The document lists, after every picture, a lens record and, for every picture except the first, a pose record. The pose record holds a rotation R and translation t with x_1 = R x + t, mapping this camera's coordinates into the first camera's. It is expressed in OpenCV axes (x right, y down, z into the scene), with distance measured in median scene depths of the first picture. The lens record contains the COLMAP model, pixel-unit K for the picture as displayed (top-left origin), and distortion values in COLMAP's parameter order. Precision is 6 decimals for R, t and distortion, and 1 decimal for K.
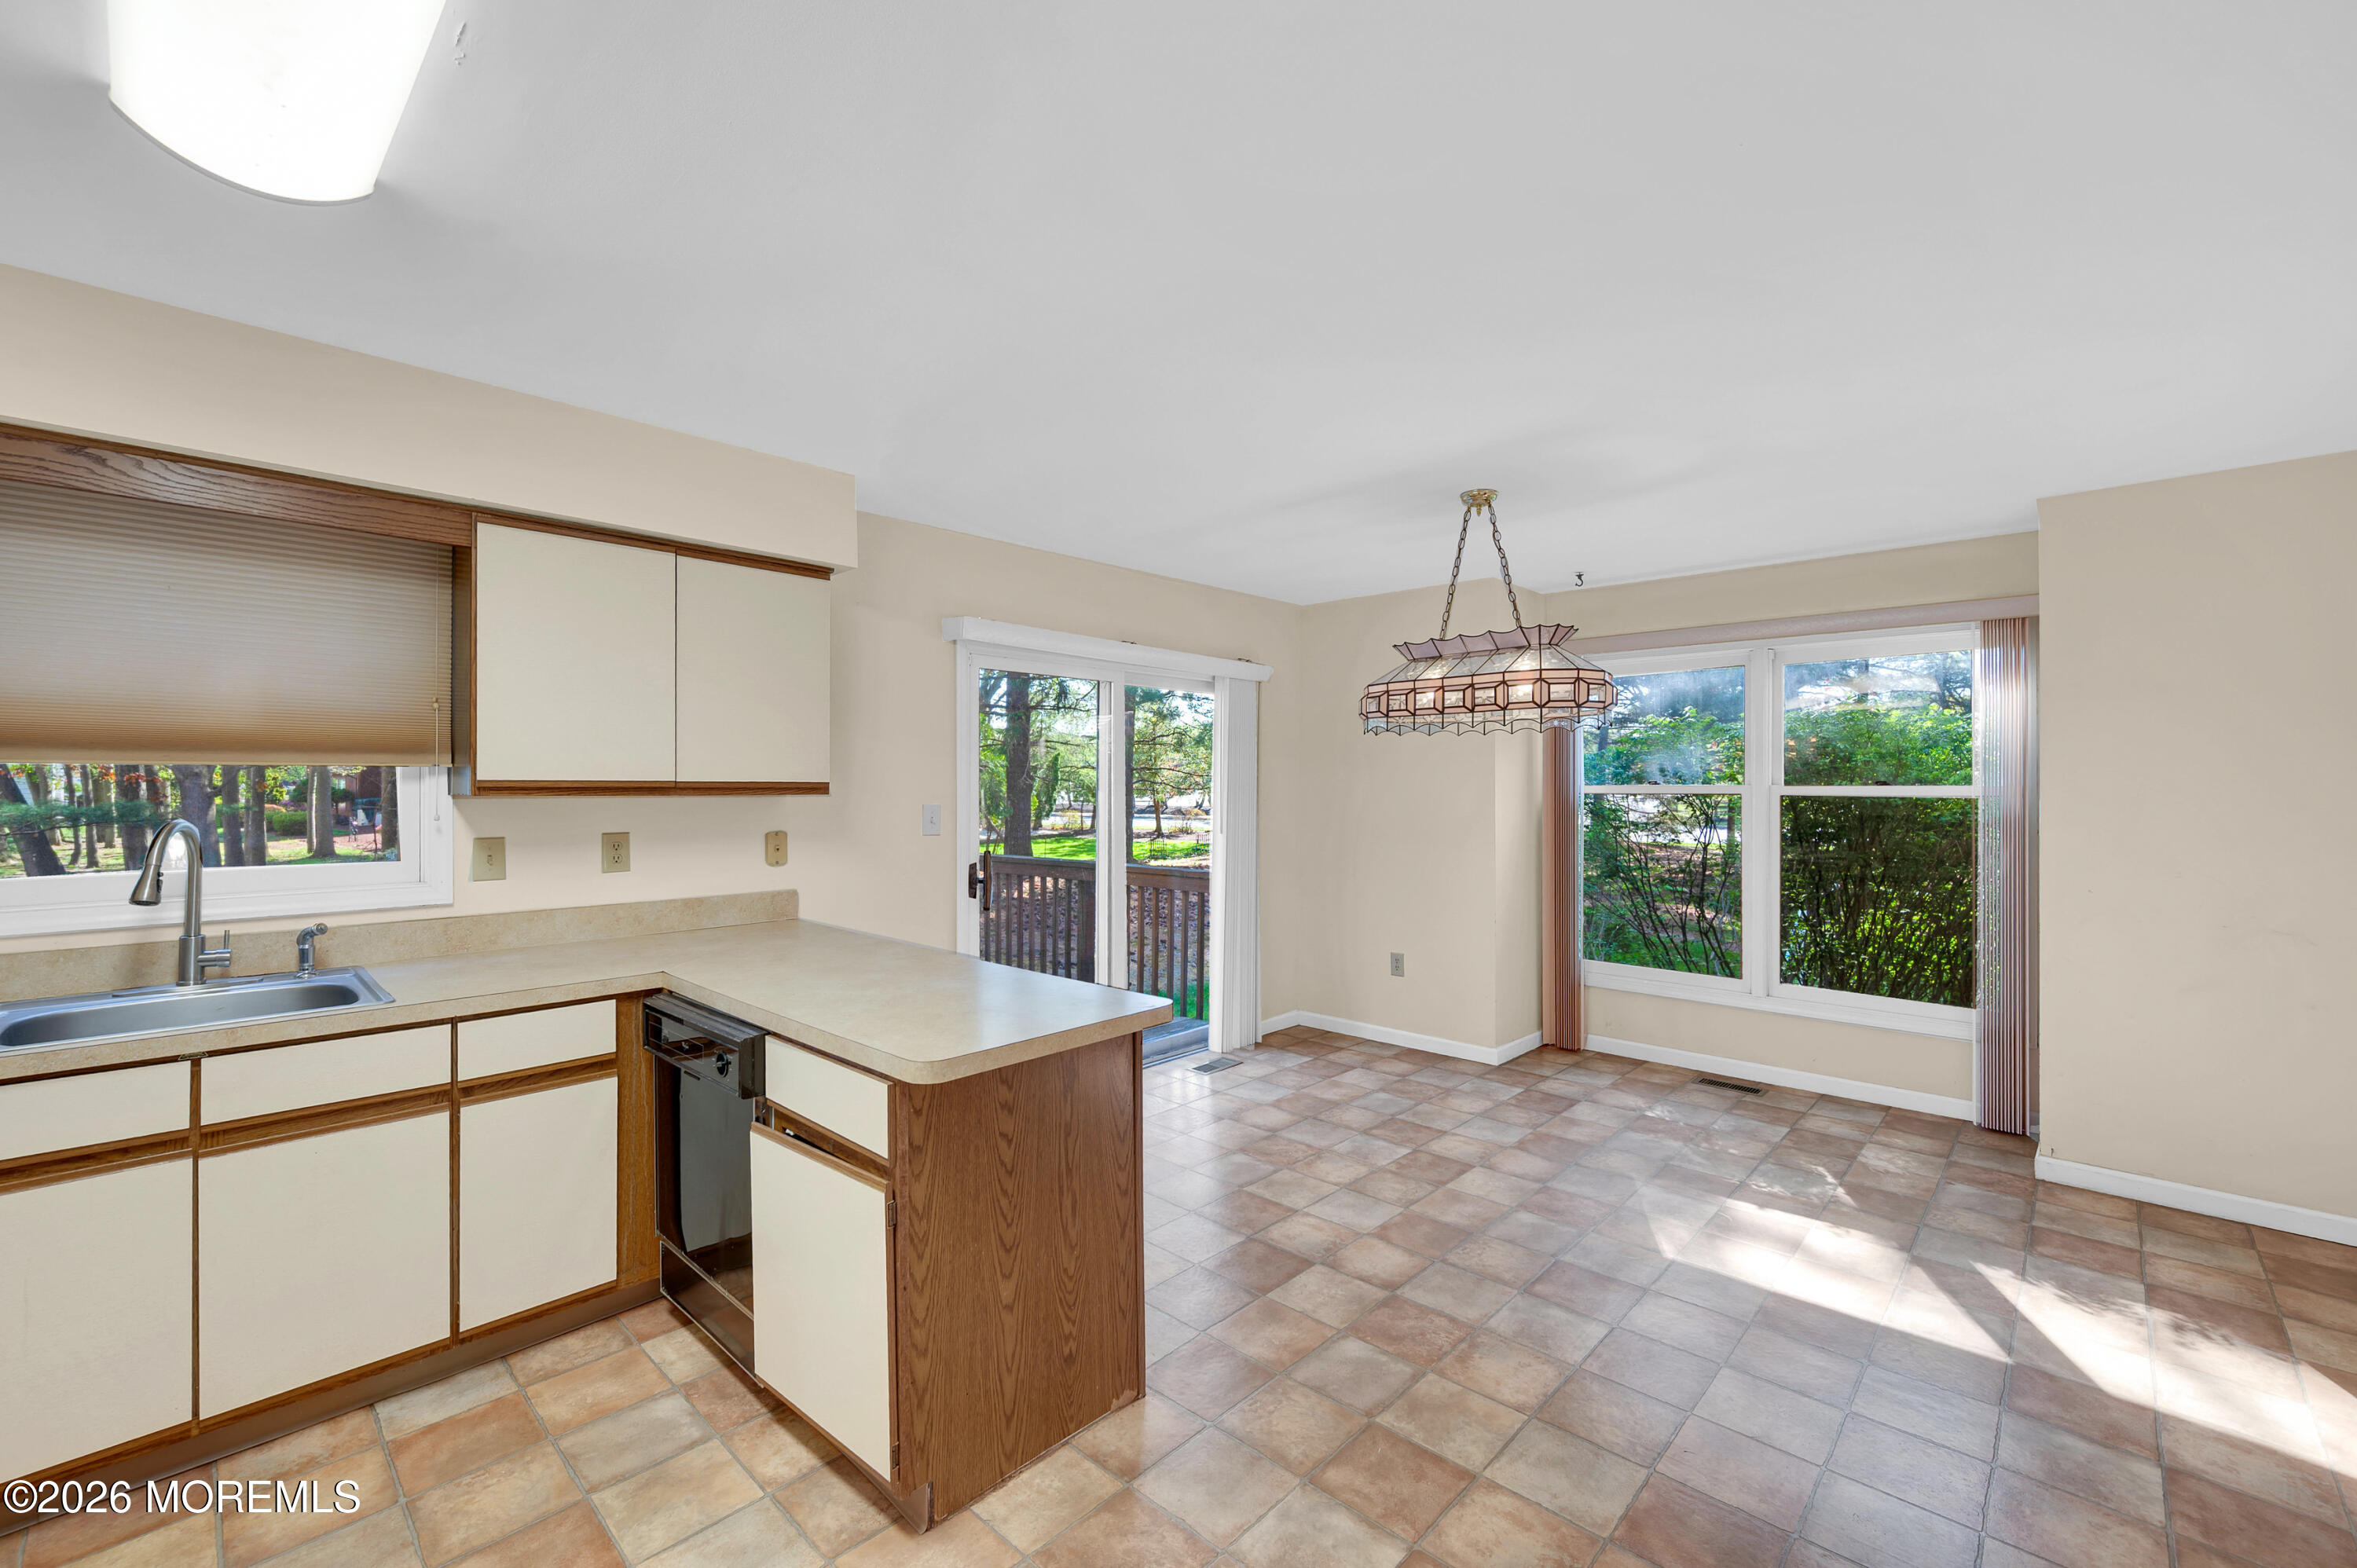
lens RADIAL K [[964.2, 0, 1174.1], [0, 964.2, 784.1], [0, 0, 1]] dist [0.000035, 0.000000]
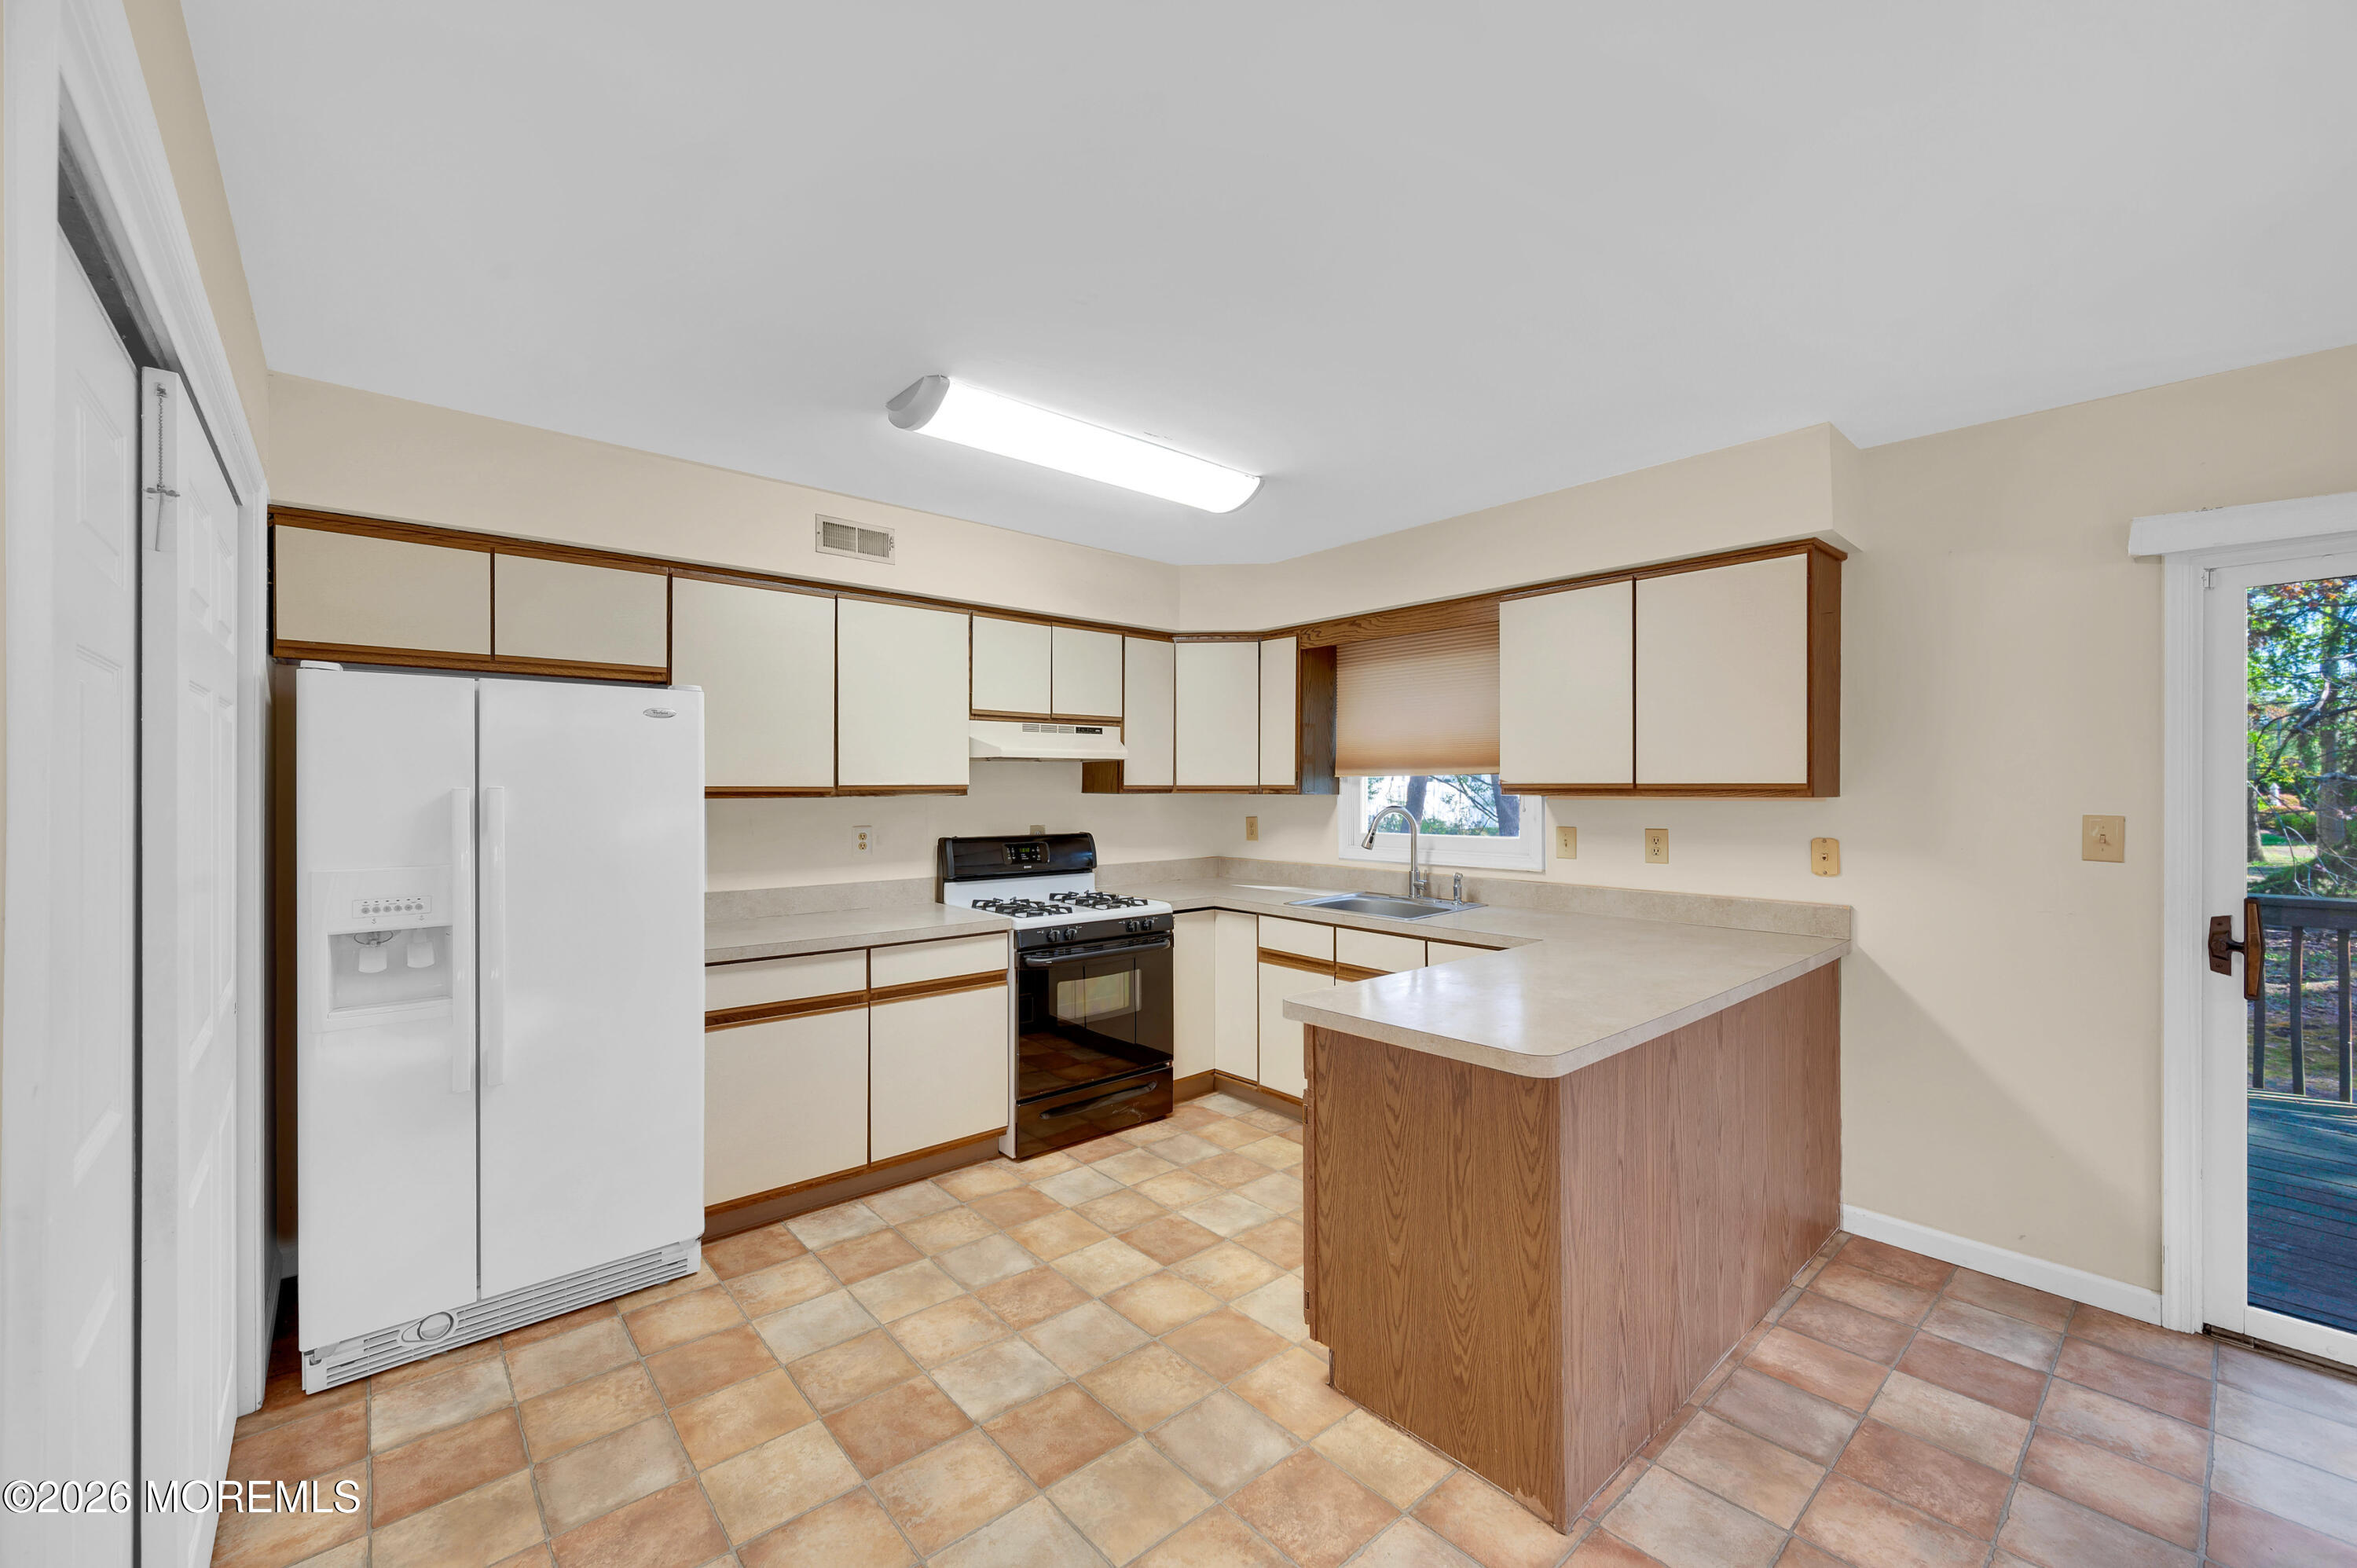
lens RADIAL K [[932.6, 0, 1178.5], [0, 932.6, 784.0], [0, 0, 1]] dist [0.000666, 0.000045]
pose [[-0.090560, -0.003260, -0.995886, 0.614661], [0.006846, 0.999969, -0.003895, -0.000925], [0.995868, -0.007171, -0.090534, 0.585502]]
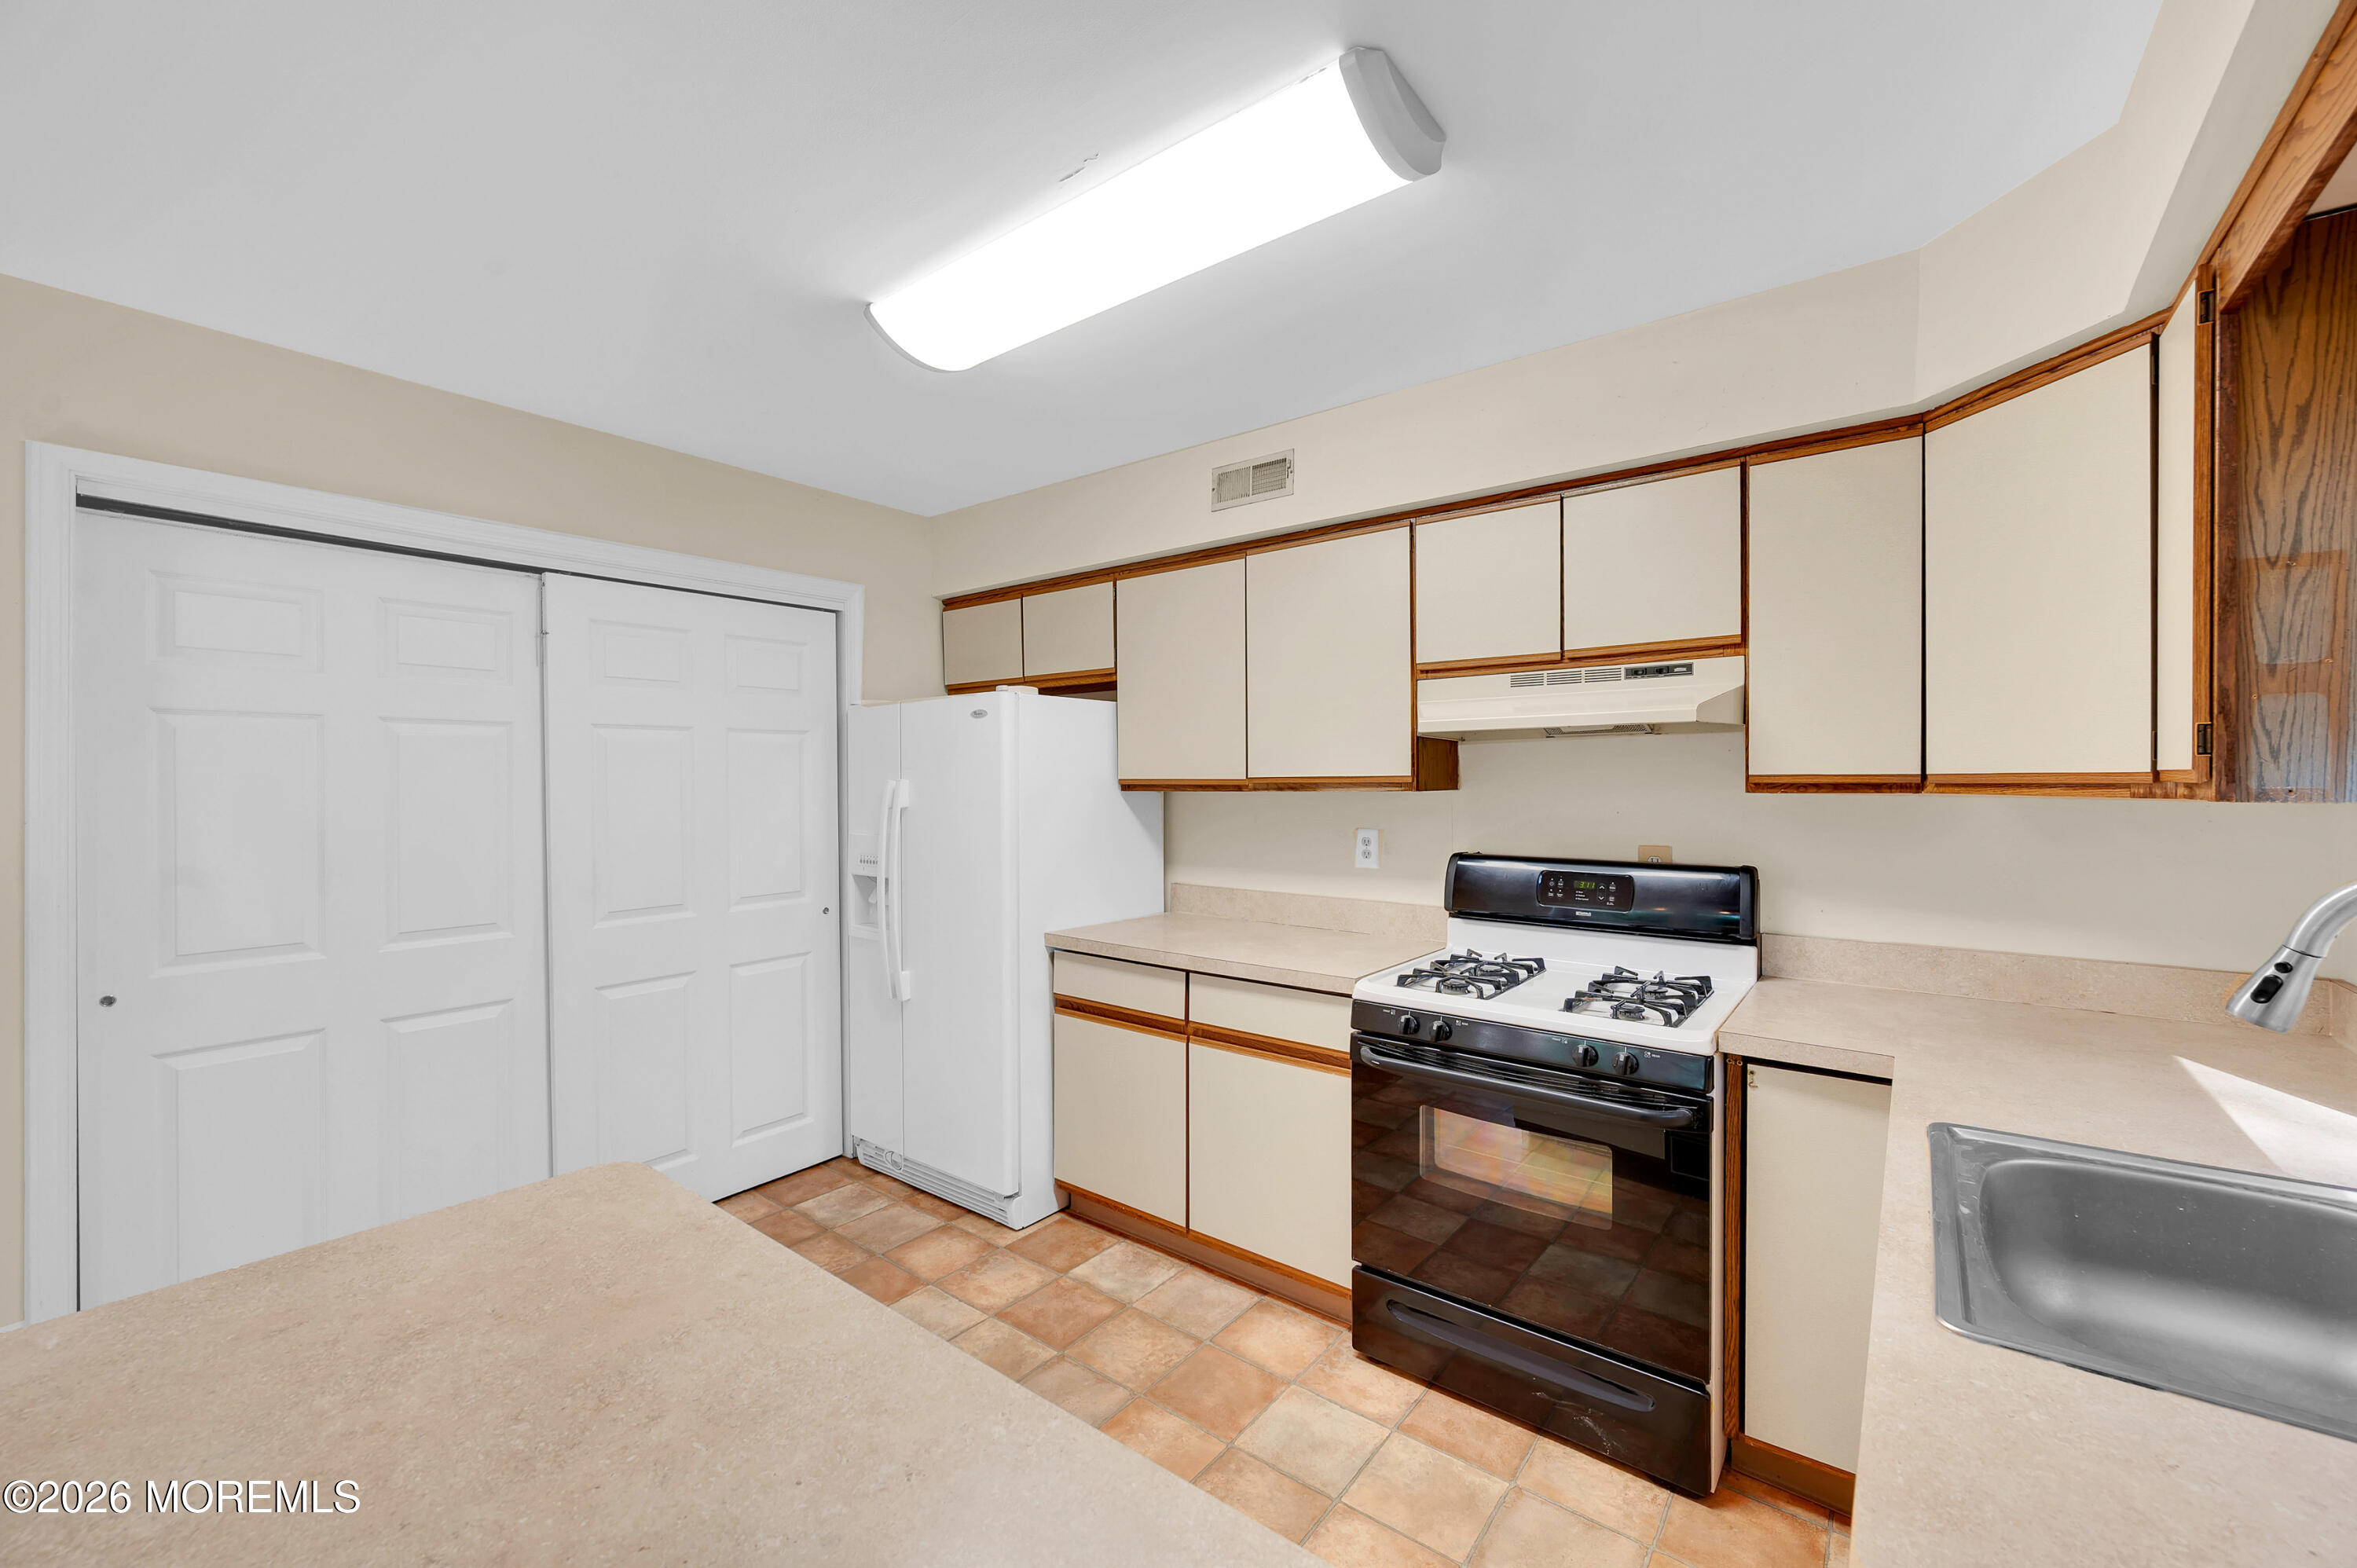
lens RADIAL K [[932.6, 0, 1178.5], [0, 932.6, 784.0], [0, 0, 1]] dist [0.000666, 0.000045]
pose [[-0.995375, 0.003019, -0.096018, -0.385017], [0.003231, 0.999993, -0.002047, 0.001946], [0.096011, -0.002348, -0.995378, 1.053454]]
